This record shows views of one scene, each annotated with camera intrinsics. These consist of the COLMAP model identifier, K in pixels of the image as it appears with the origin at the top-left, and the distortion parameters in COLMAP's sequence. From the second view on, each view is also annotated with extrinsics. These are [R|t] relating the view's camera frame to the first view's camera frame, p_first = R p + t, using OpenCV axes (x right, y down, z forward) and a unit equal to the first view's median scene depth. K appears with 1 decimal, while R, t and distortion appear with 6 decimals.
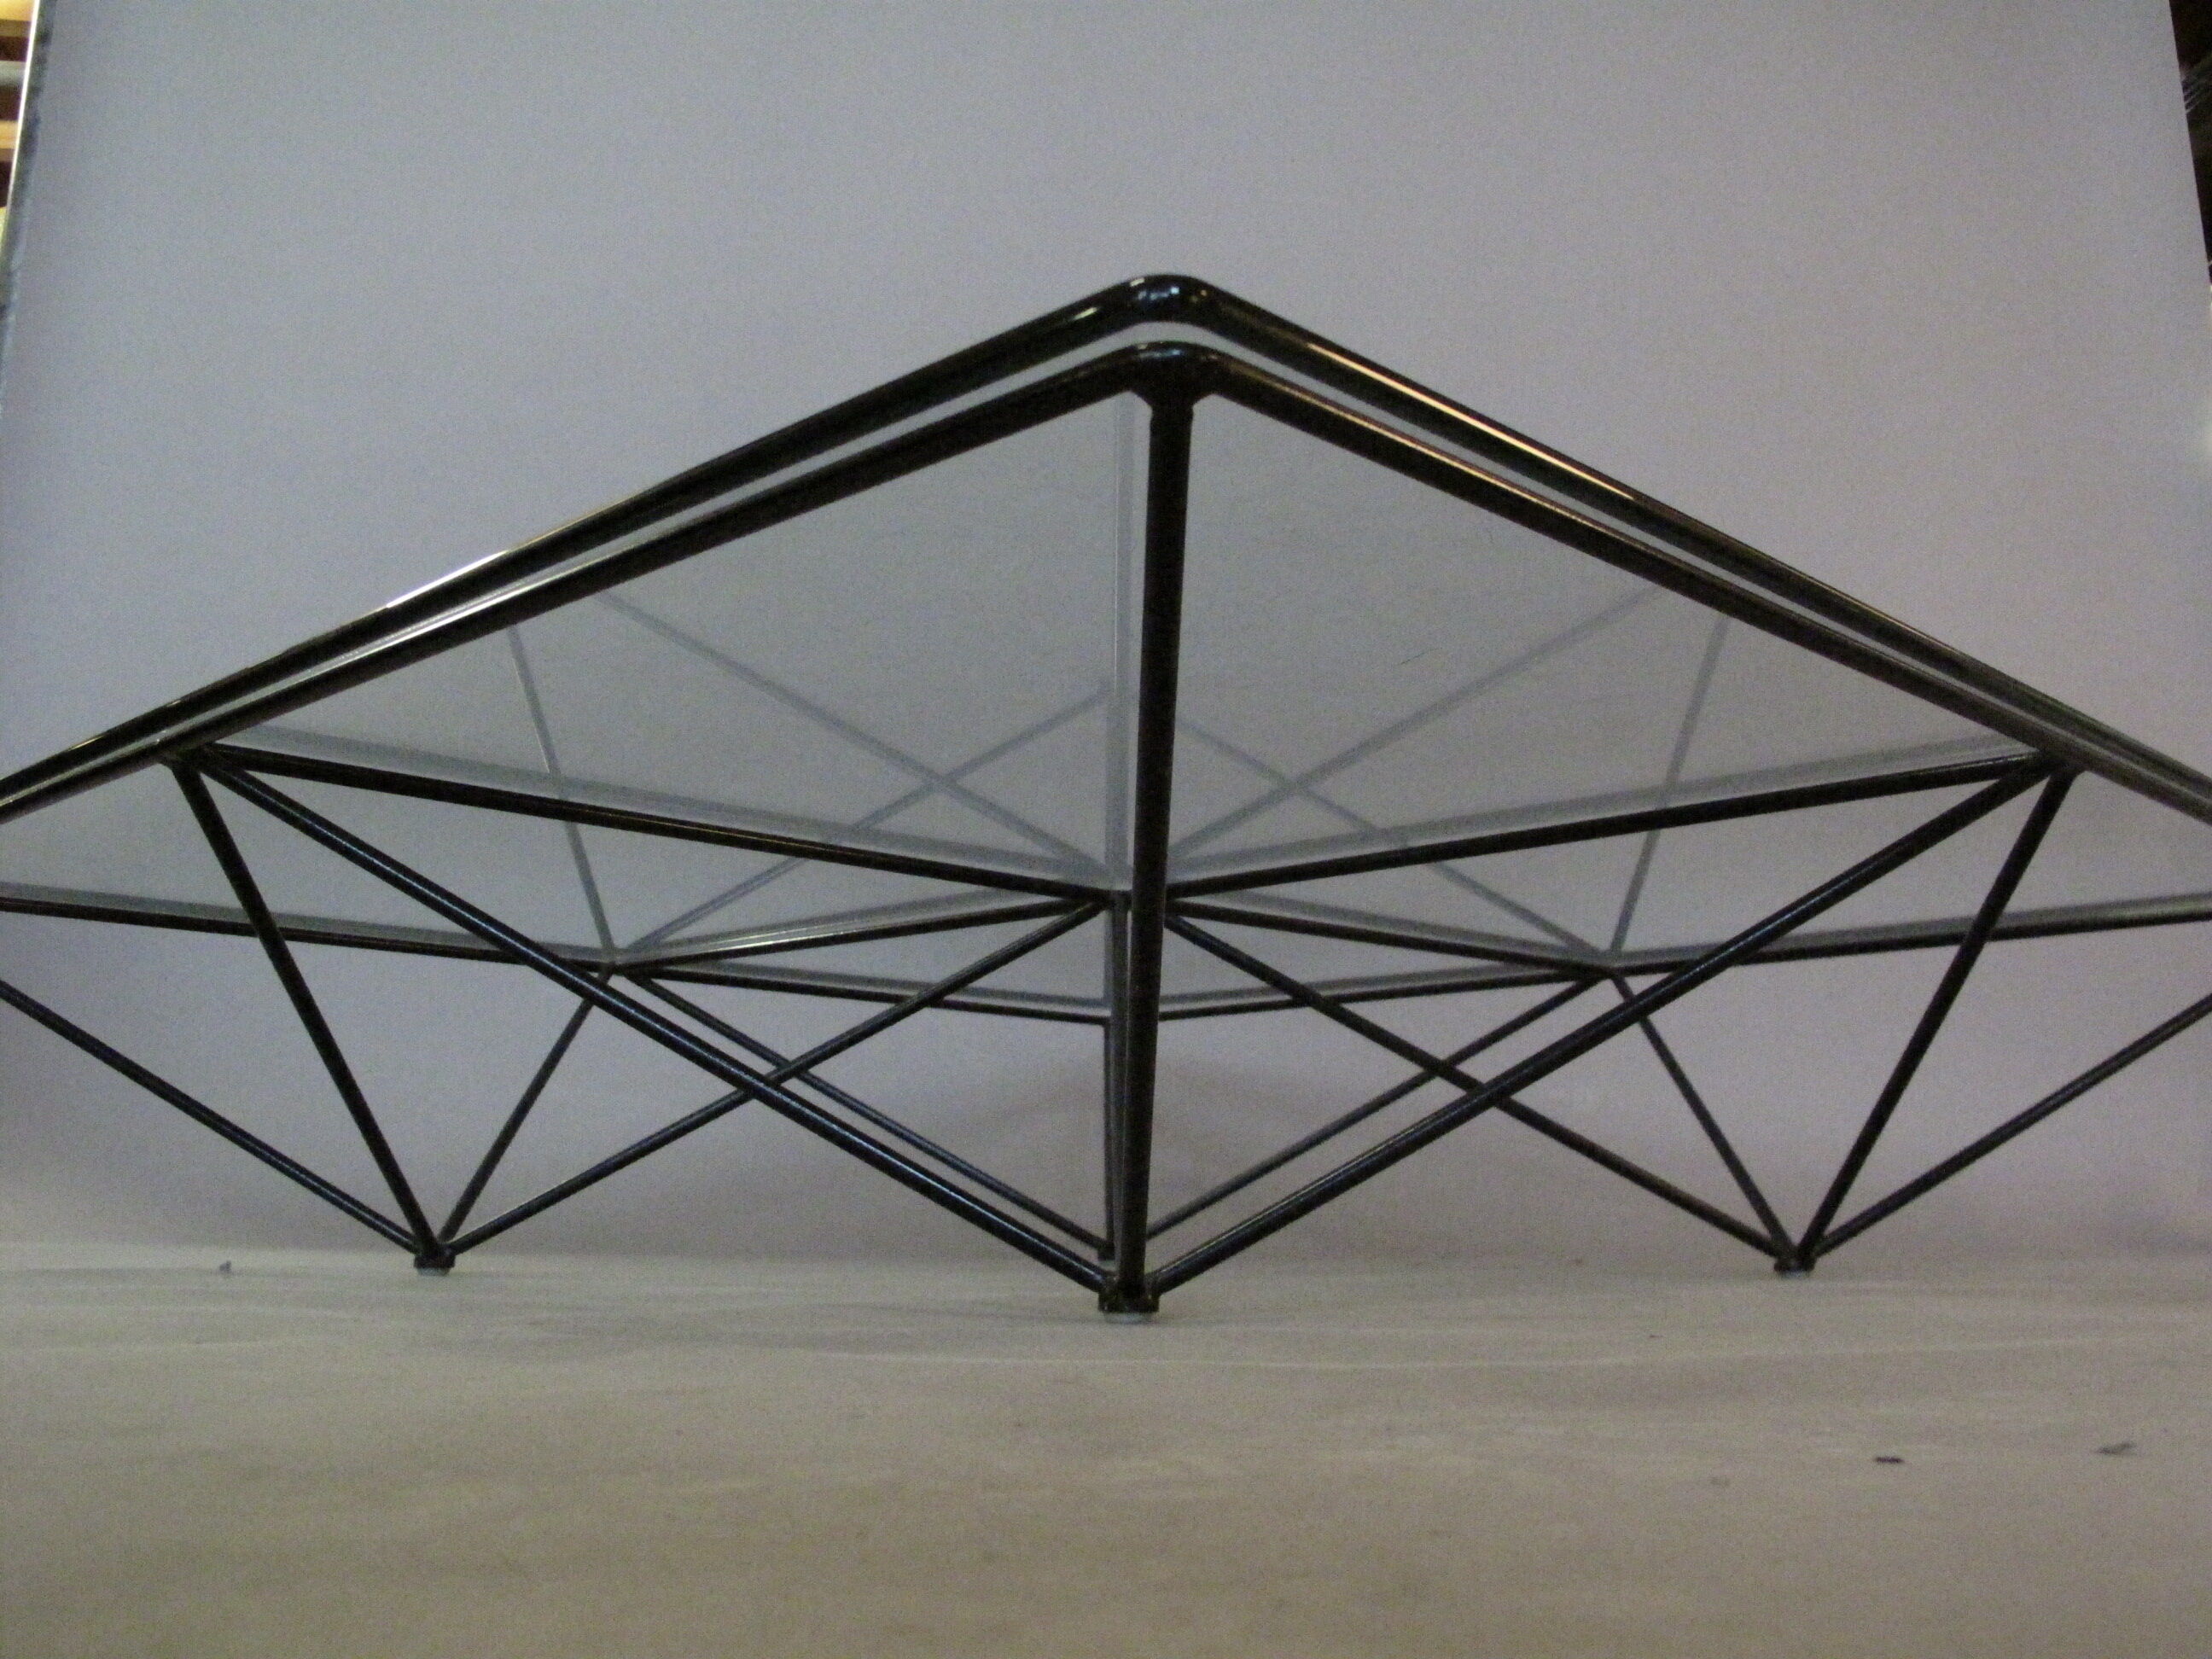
lens RADIAL K [[1999.8, 0, 1030.1], [0, 1999.8, 734.0], [0, 0, 1]] dist [0.515625, 0.005703]
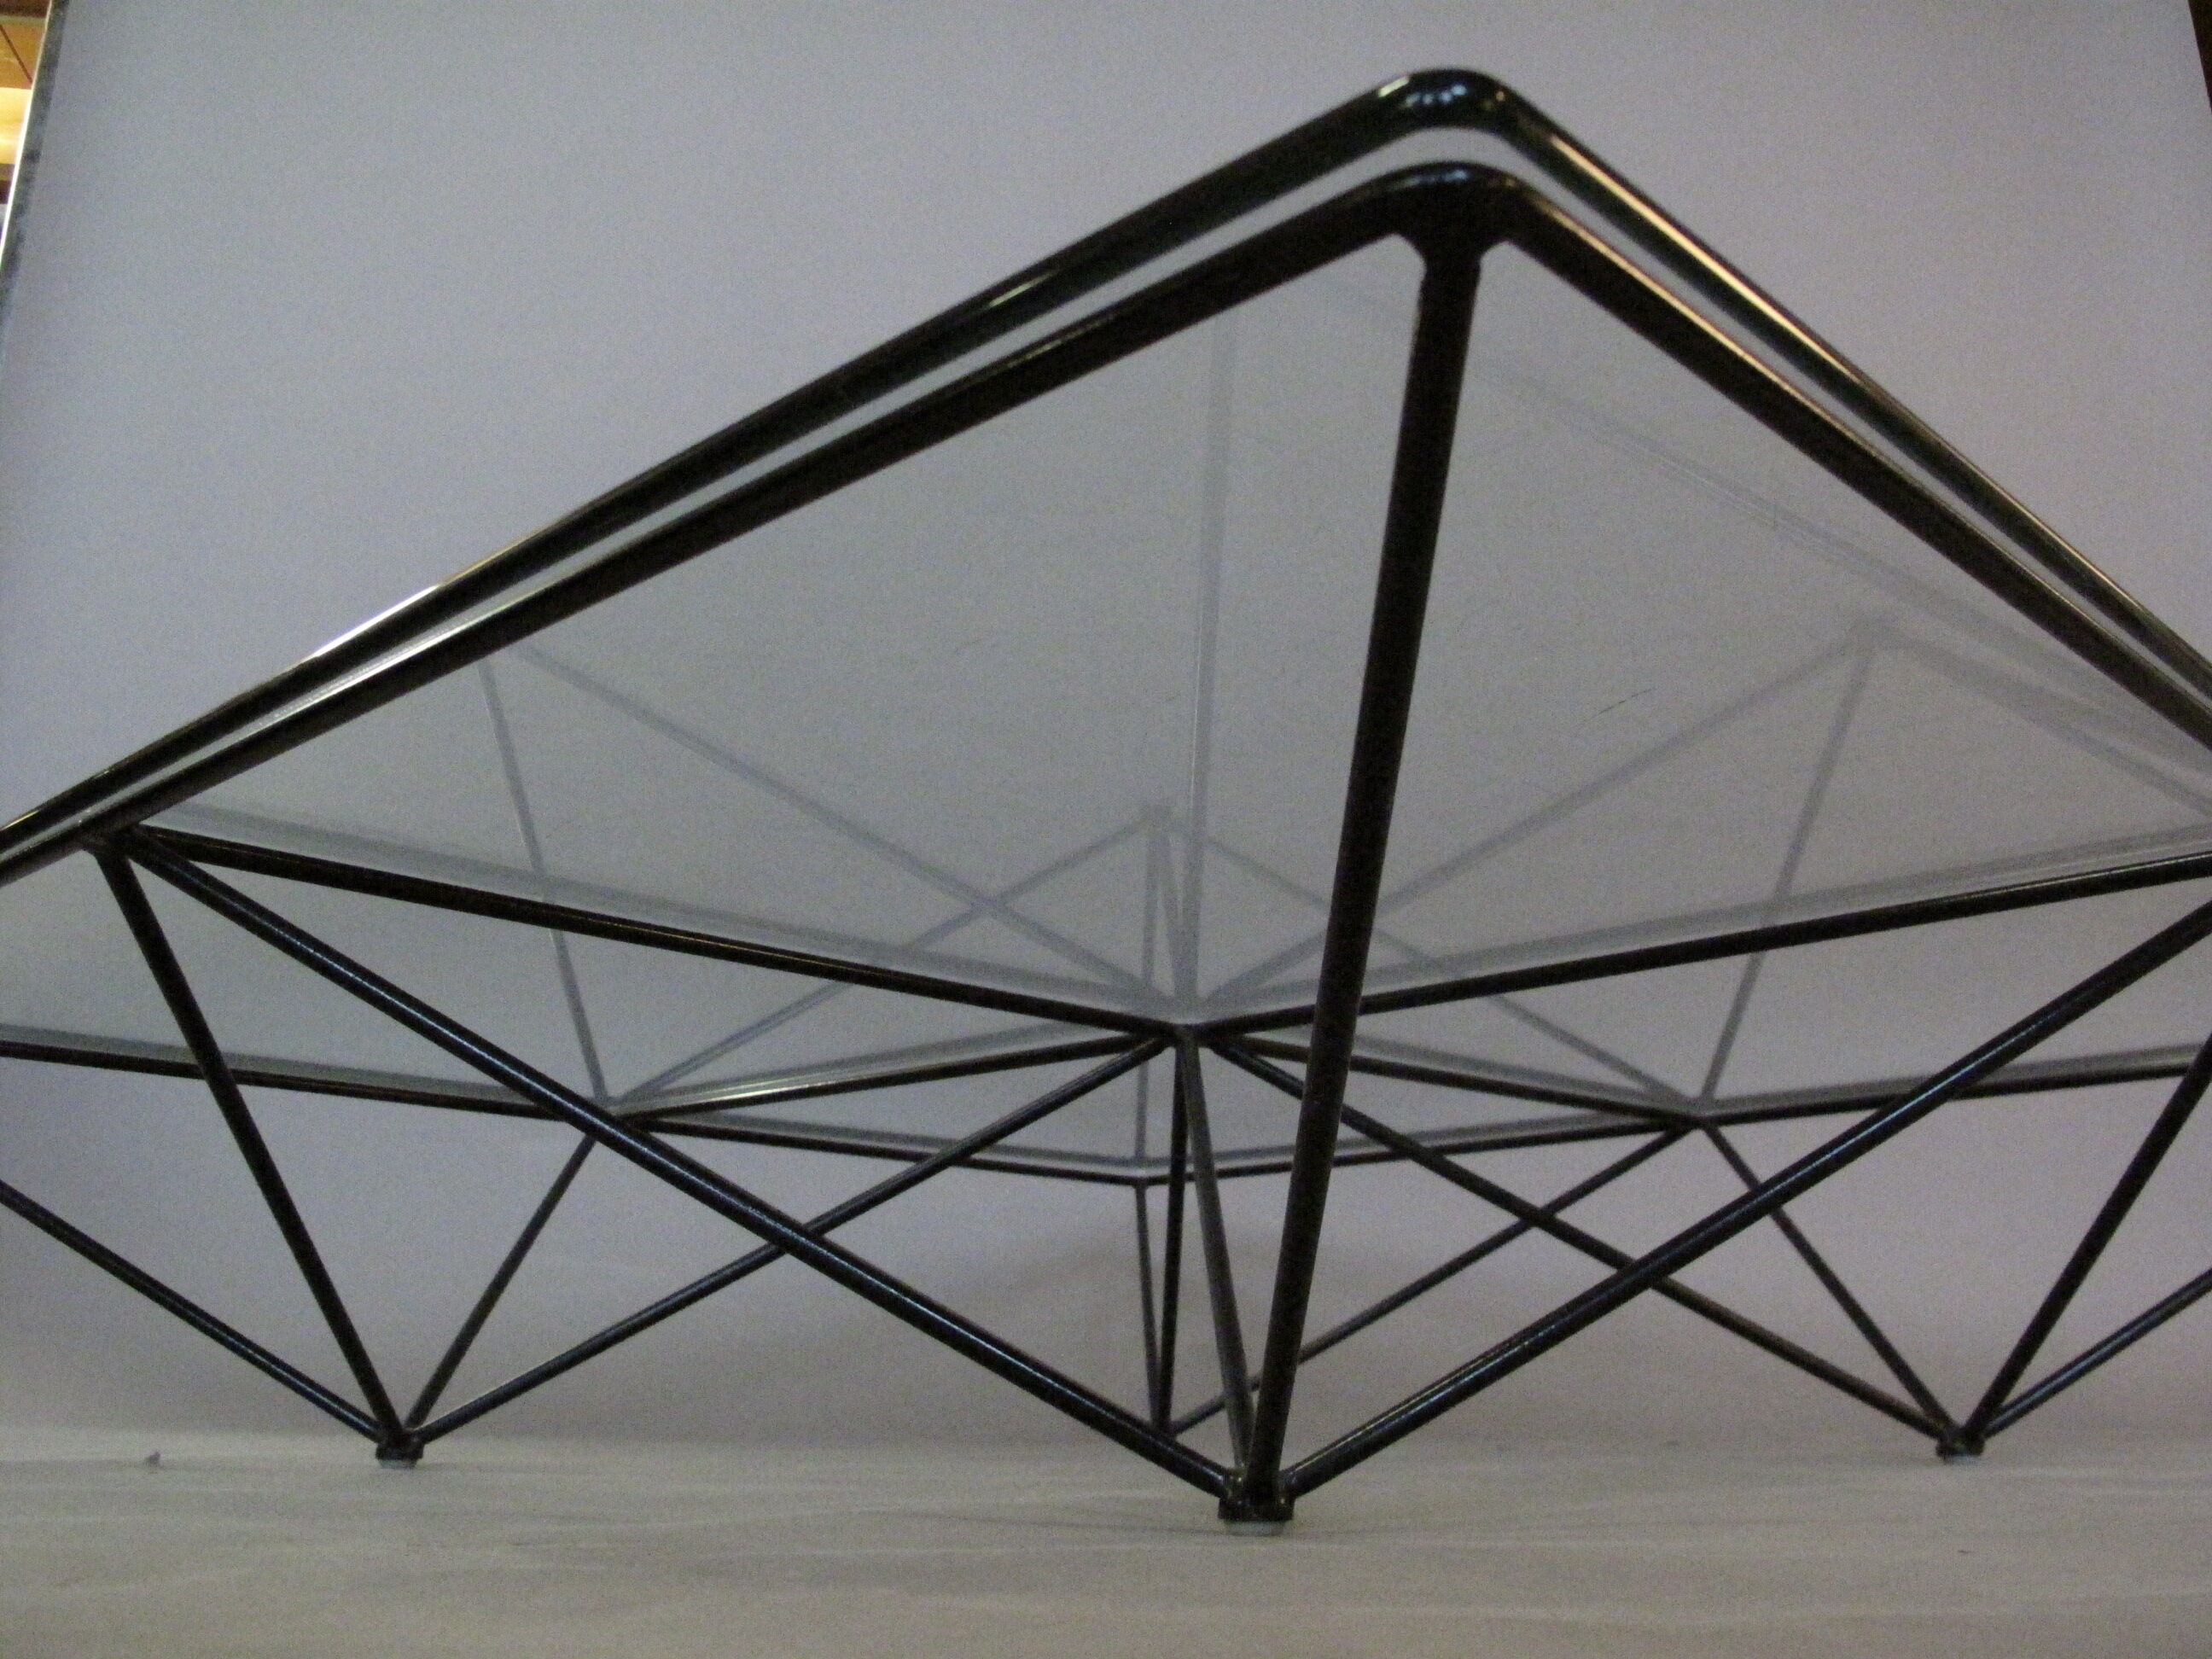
lens RADIAL K [[2038.2, 0, 1057.8], [0, 2038.2, 819.6], [0, 0, 1]] dist [0.006124, 0.787391]
pose [[0.999490, 0.003582, 0.031716, -0.044433], [-0.002152, 0.998984, -0.045005, 0.033207], [-0.031845, 0.044914, 0.998483, 0.150436]]
